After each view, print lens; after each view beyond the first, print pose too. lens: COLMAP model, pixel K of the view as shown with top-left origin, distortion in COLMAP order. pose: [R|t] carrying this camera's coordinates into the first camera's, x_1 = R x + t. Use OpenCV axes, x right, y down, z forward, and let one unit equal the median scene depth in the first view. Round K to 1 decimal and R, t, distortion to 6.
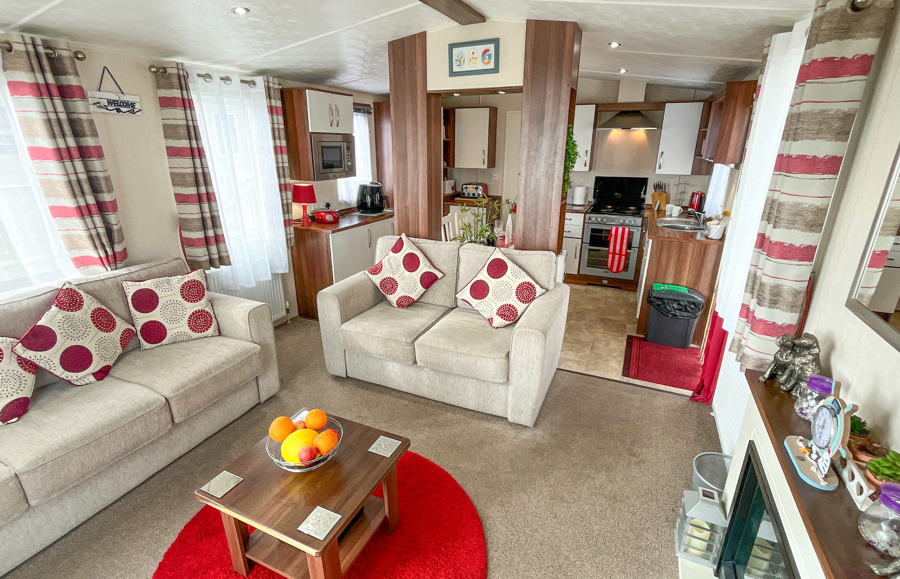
lens RADIAL K [[424.9, 0, 447.2], [0, 424.9, 289.4], [0, 0, 1]] dist [-0.001351, -0.000328]
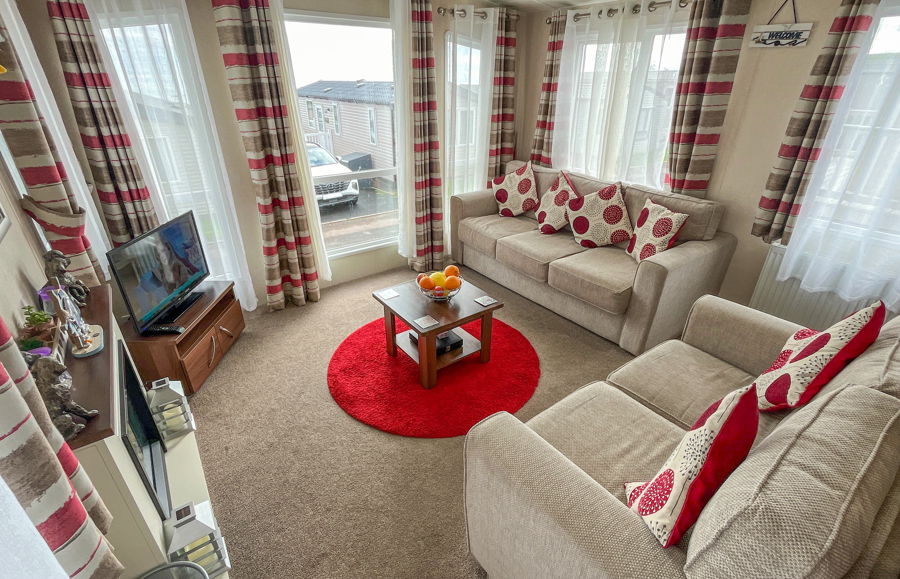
lens RADIAL K [[414.0, 0, 449.0], [0, 414.0, 290.8], [0, 0, 1]] dist [-0.003296, -0.000401]
pose [[-0.490858, 0.391257, -0.778445, 0.440521], [-0.291513, 0.768235, 0.569943, -0.257832], [0.821023, 0.506687, -0.263038, 0.770178]]
